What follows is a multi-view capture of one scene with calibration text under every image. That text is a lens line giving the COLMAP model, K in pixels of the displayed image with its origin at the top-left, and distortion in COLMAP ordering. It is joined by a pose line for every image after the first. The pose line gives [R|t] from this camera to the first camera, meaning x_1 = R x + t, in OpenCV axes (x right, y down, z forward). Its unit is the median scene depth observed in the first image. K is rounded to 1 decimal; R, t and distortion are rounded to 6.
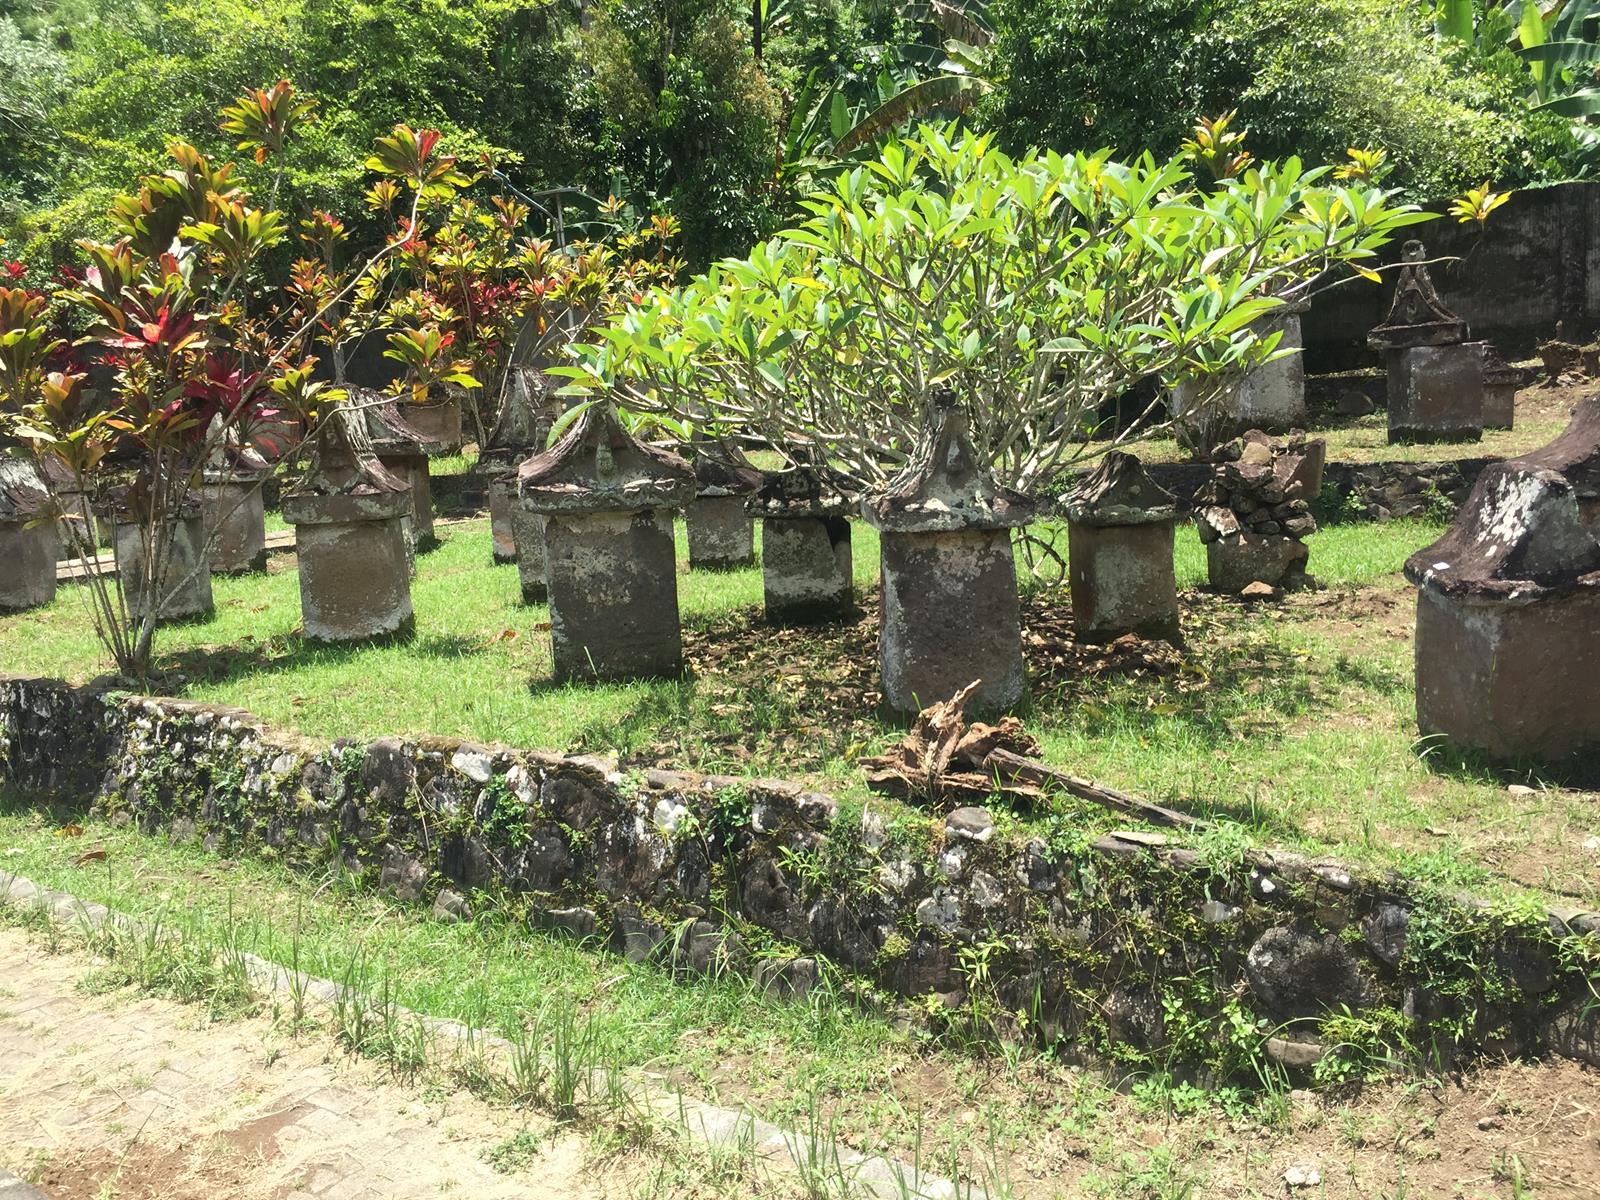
lens RADIAL K [[1363.9, 0, 799.8], [0, 1363.9, 604.5], [0, 0, 1]] dist [-0.008369, -0.006906]
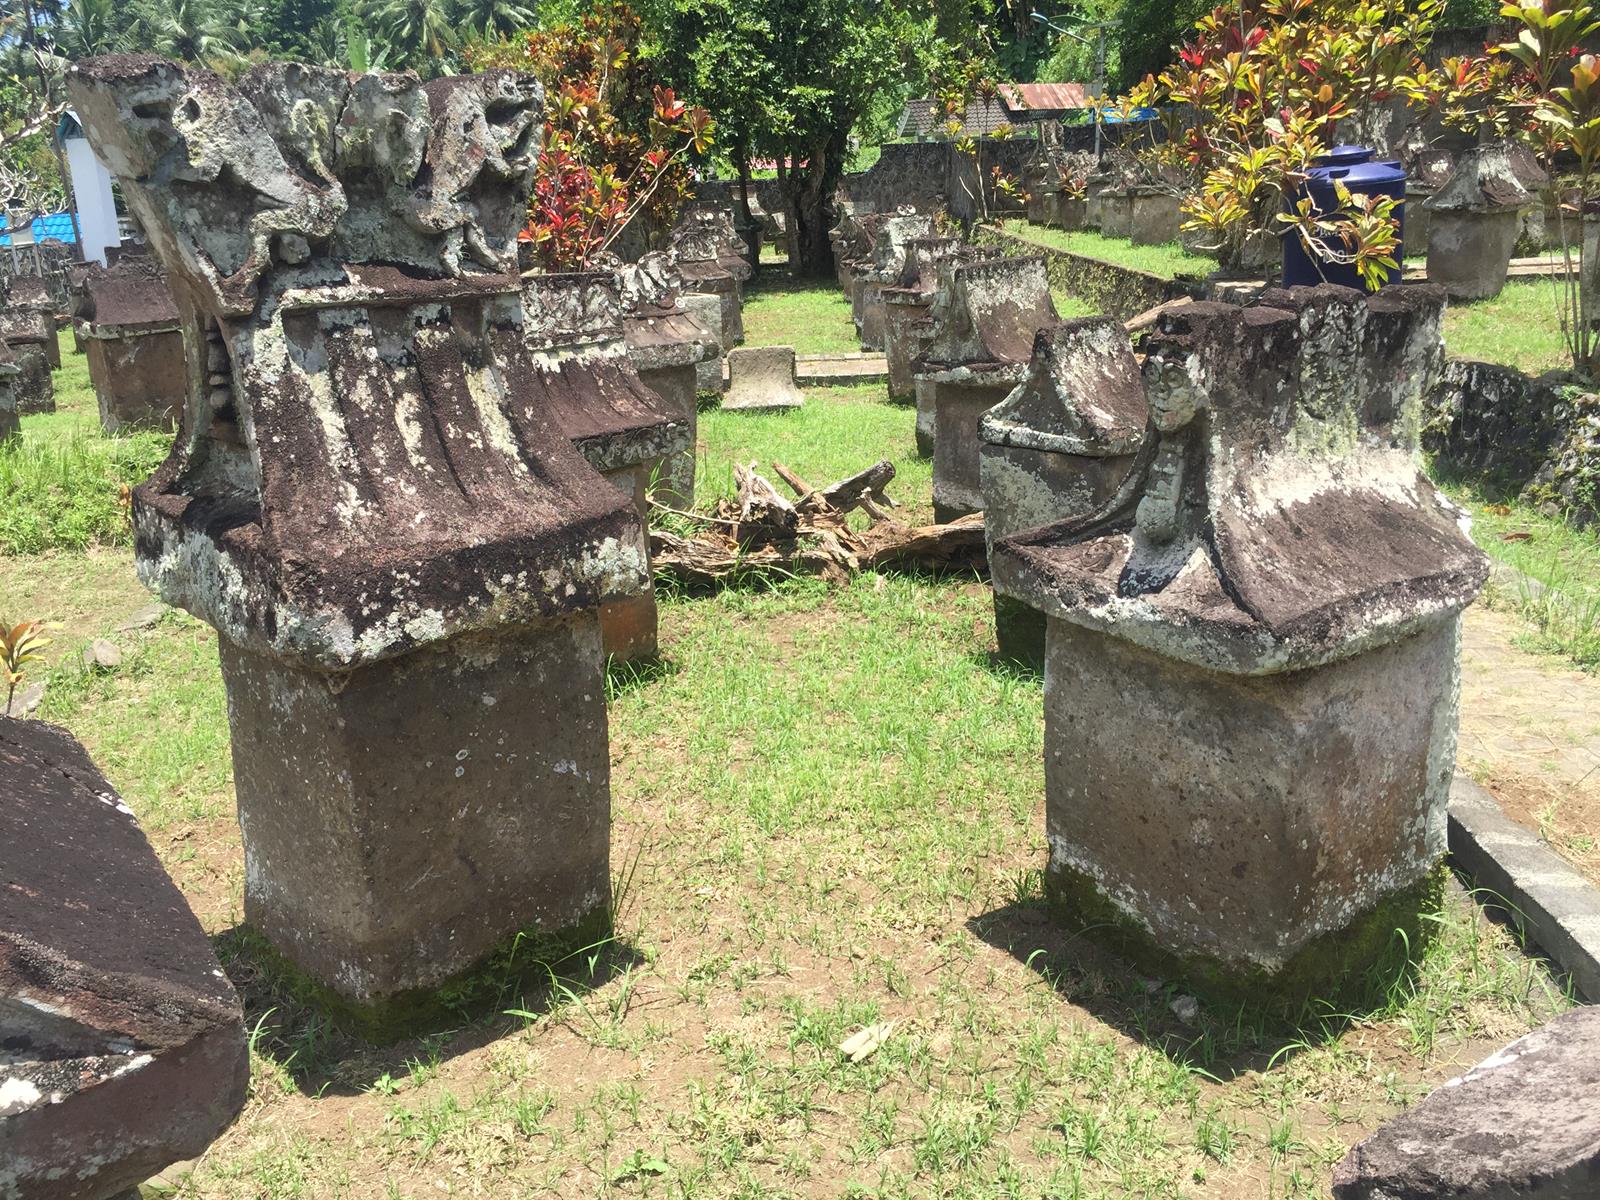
lens RADIAL K [[1363.9, 0, 798.3], [0, 1363.9, 592.6], [0, 0, 1]] dist [-0.008369, -0.006906]
pose [[0.604068, 0.263736, -0.752028, -0.050422], [-0.116113, 0.962709, 0.244353, 0.032249], [0.788429, -0.060285, 0.612165, -0.083239]]
